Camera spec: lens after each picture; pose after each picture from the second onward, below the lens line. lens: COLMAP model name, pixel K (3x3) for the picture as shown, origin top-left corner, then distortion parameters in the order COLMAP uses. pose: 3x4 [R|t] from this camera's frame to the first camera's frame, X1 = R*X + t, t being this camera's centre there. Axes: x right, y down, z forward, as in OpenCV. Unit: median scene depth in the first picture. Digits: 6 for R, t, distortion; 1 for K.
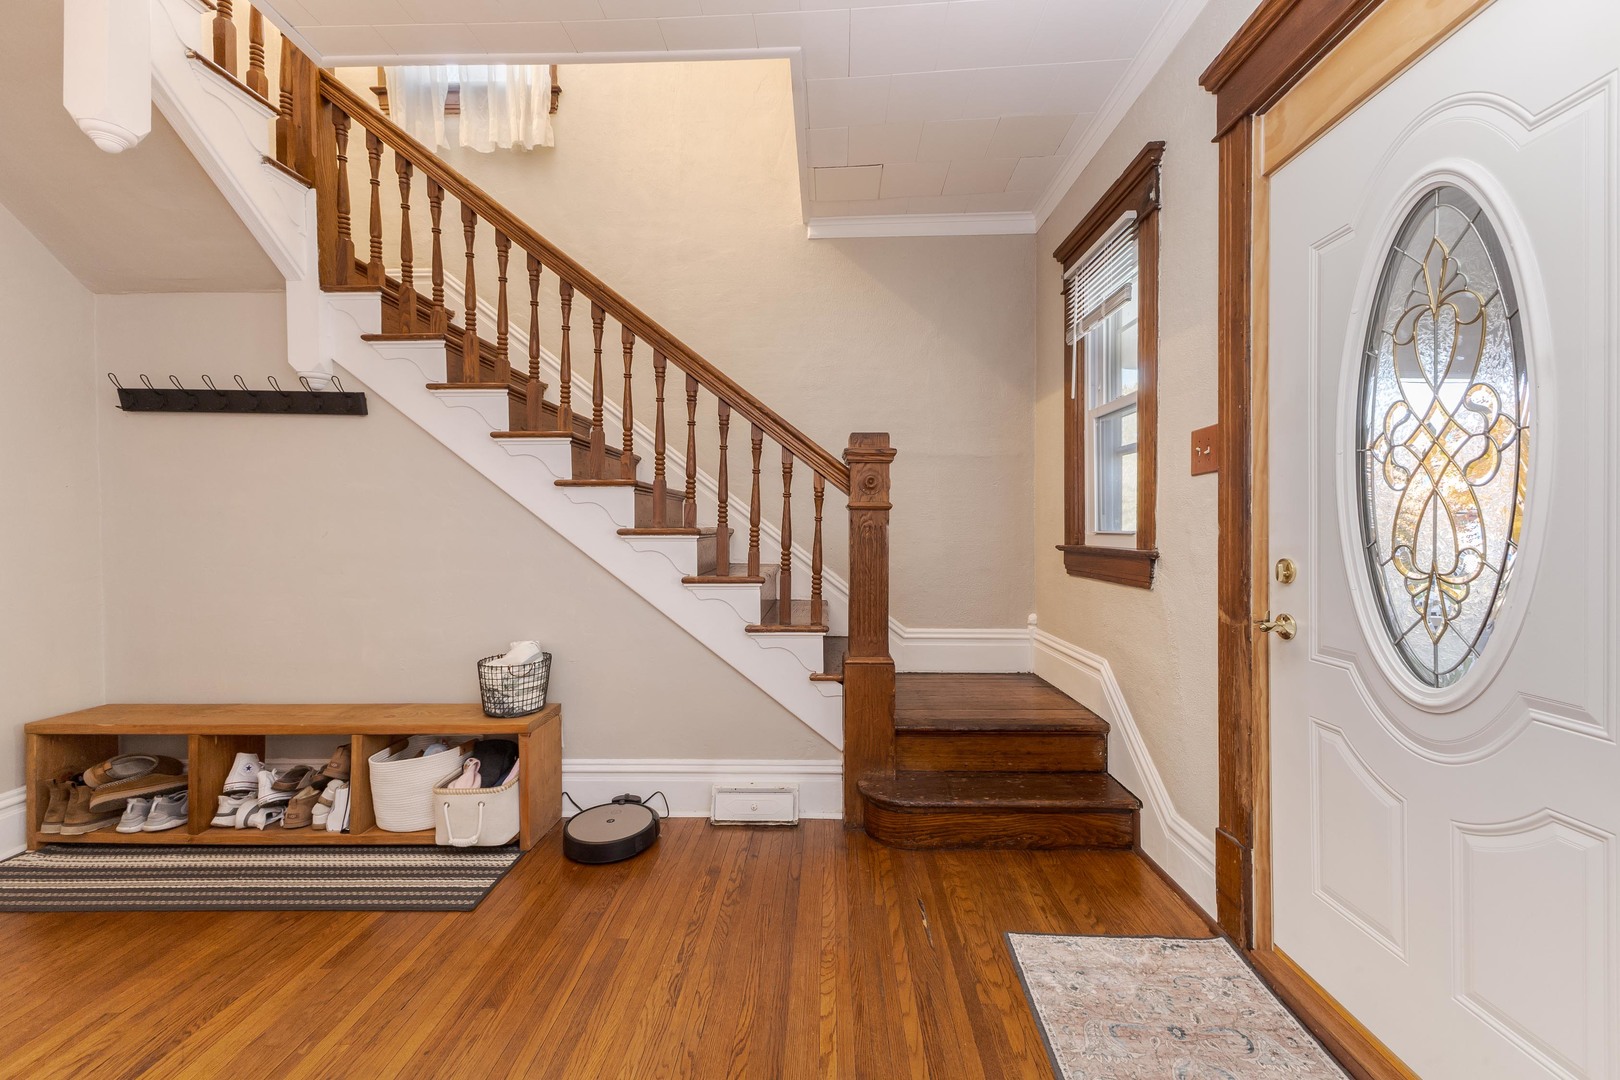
lens RADIAL K [[675.9, 0, 844.8], [0, 675.9, 534.5], [0, 0, 1]] dist [0.037396, -0.000058]
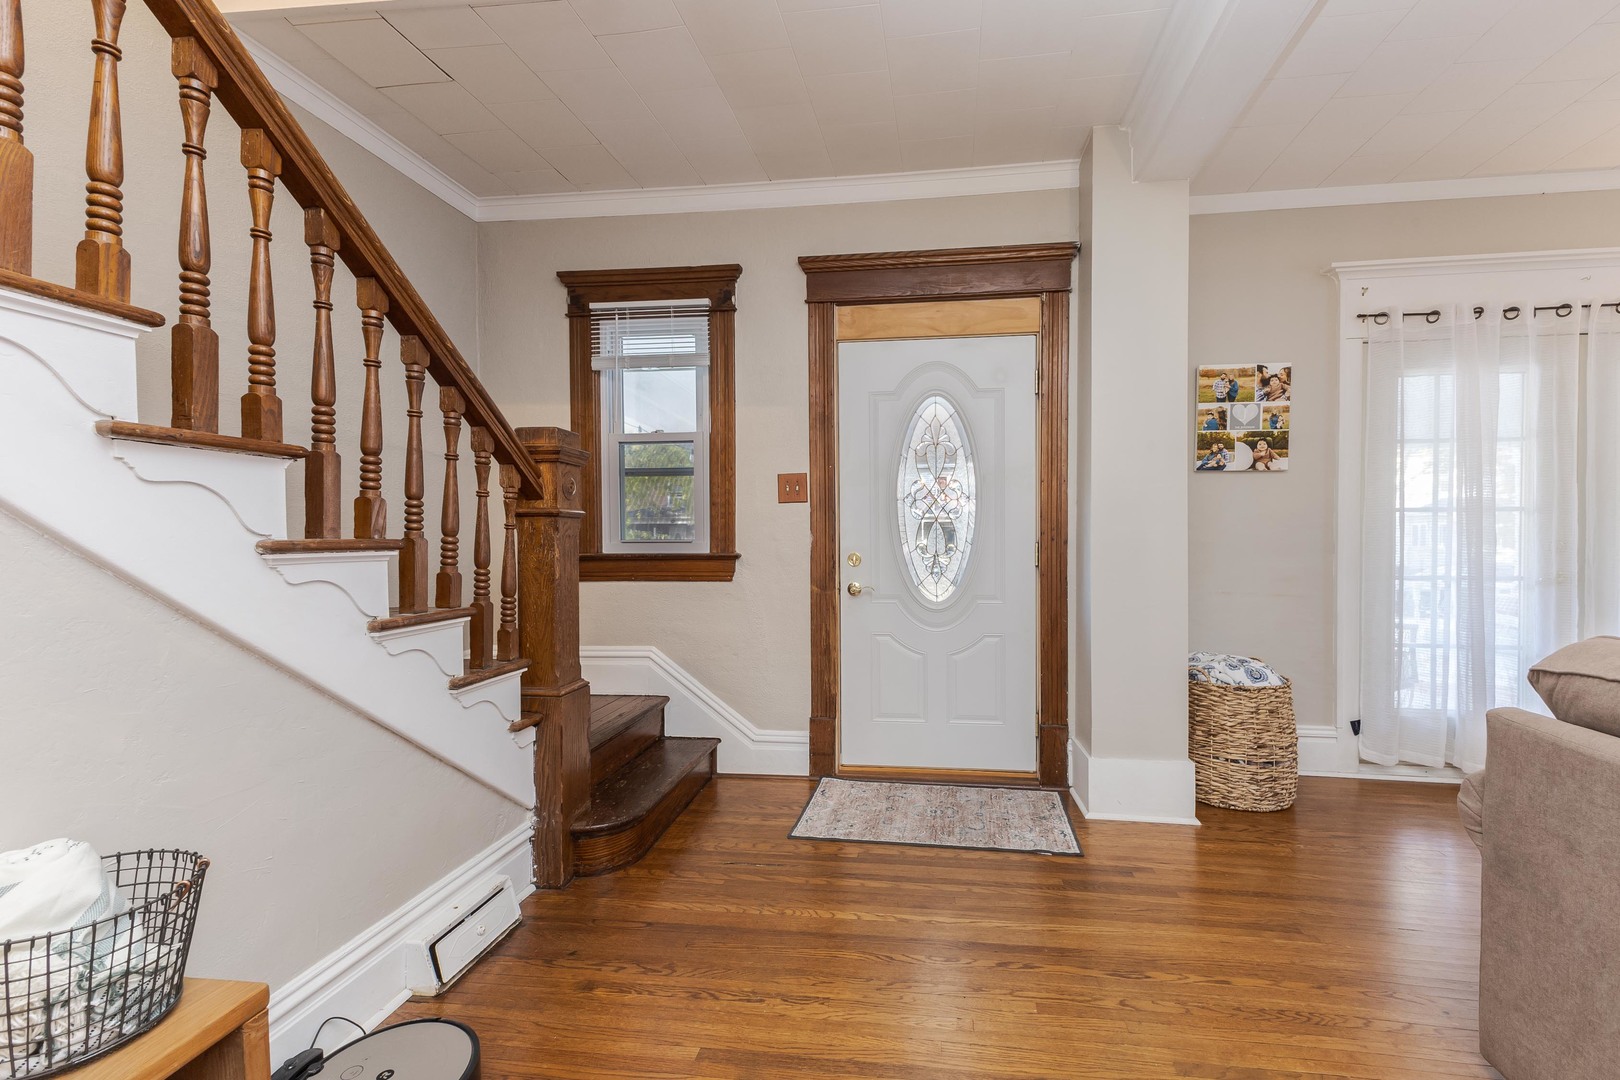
lens RADIAL K [[675.9, 0, 844.8], [0, 675.9, 534.5], [0, 0, 1]] dist [0.037396, -0.000058]
pose [[0.128969, -0.000082, 0.991649, -0.793317], [0.013403, 0.999909, -0.001660, -0.007081], [-0.991558, 0.013505, 0.128958, 0.520910]]
